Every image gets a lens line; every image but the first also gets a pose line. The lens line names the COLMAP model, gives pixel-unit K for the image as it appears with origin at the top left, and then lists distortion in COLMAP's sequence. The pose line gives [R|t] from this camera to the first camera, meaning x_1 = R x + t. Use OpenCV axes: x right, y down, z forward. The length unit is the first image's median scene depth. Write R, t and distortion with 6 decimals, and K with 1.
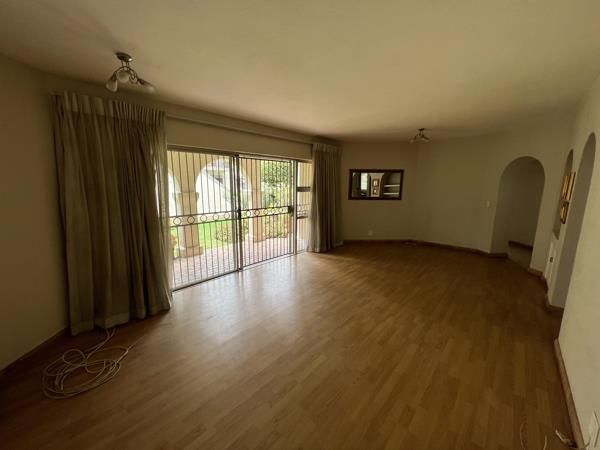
lens RADIAL K [[240.2, 0, 297.1], [0, 240.2, 225.3], [0, 0, 1]] dist [-0.003903, 0.001101]
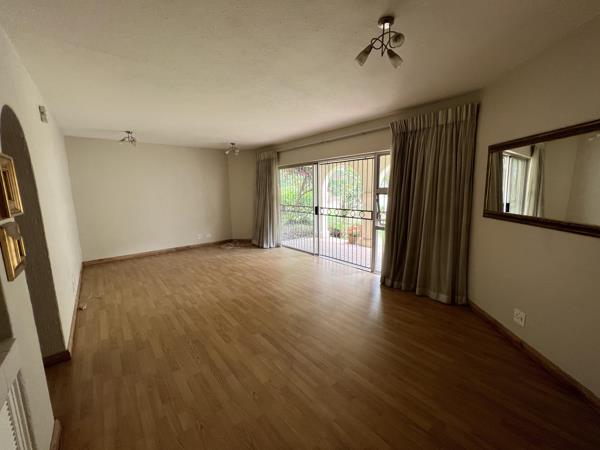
lens RADIAL K [[240.2, 0, 299.5], [0, 240.2, 224.8], [0, 0, 1]] dist [-0.003903, 0.001101]
pose [[-0.125793, 0.147495, -0.981031, 1.003516], [-0.152910, 0.974186, 0.166073, -0.165203], [0.980201, 0.170900, -0.099992, 1.047539]]
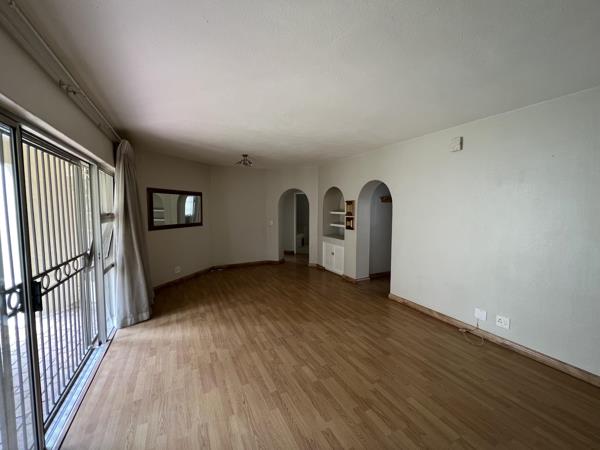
lens RADIAL K [[240.2, 0, 302.0], [0, 240.2, 222.6], [0, 0, 1]] dist [-0.003903, 0.001101]
pose [[0.333557, -0.059528, 0.940849, -0.425220], [0.162272, 0.986734, 0.004901, -0.086875], [-0.928659, 0.151038, 0.338792, 0.507587]]
